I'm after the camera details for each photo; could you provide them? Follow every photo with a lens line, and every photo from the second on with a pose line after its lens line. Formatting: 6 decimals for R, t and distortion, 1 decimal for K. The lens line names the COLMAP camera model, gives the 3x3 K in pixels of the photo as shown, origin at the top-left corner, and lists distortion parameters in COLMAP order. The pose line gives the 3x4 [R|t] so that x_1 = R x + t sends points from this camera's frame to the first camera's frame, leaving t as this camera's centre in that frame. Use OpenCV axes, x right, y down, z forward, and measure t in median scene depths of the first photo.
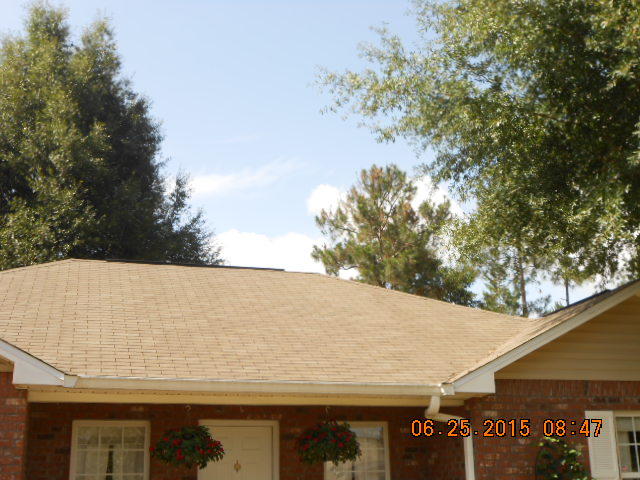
lens RADIAL K [[878.6, 0, 321.3], [0, 878.6, 238.4], [0, 0, 1]] dist [-0.001150, 0.000000]
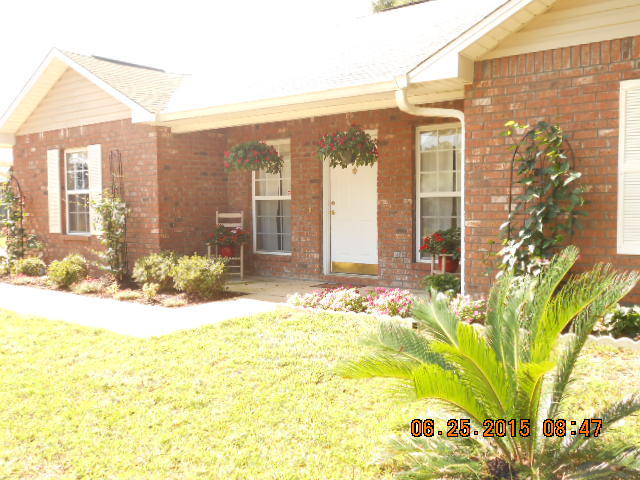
lens RADIAL K [[595.3, 0, 321.0], [0, 595.3, 237.3], [0, 0, 1]] dist [-0.038706, 0.000000]
pose [[0.600016, 0.059731, -0.797755, 0.506617], [0.229974, 0.942237, 0.243519, 0.133245], [0.766220, -0.329579, 0.551620, 0.472526]]
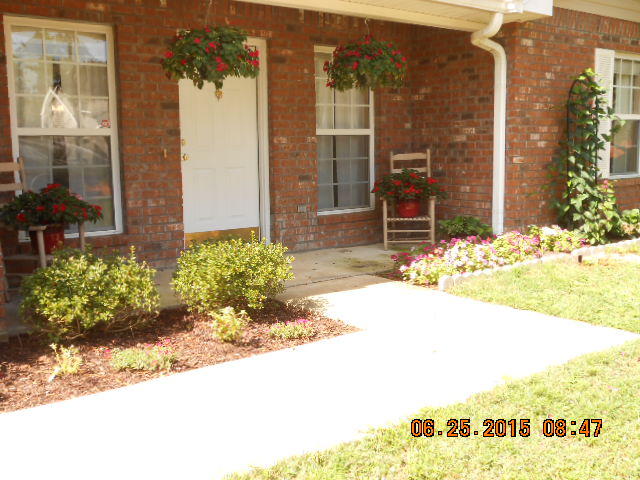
lens RADIAL K [[681.6, 0, 322.8], [0, 681.6, 242.5], [0, 0, 1]] dist [-0.042573, 0.000000]
pose [[0.933983, -0.040459, 0.355020, -0.224733], [-0.108998, 0.913954, 0.390907, 0.126139], [-0.340287, -0.403797, 0.849207, 0.370411]]
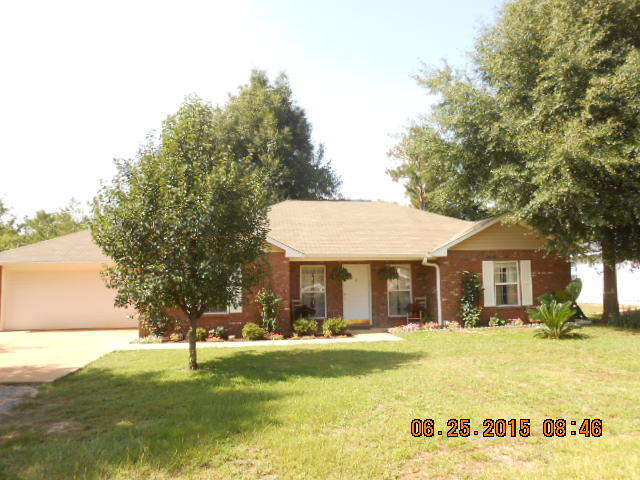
lens RADIAL K [[502.3, 0, 319.2], [0, 502.3, 237.7], [0, 0, 1]] dist [-0.021642, 0.017650]
pose [[0.989128, -0.010815, -0.146658, 0.024609], [0.038316, 0.981798, 0.186024, -0.173661], [0.141977, -0.189621, 0.971538, -0.540094]]
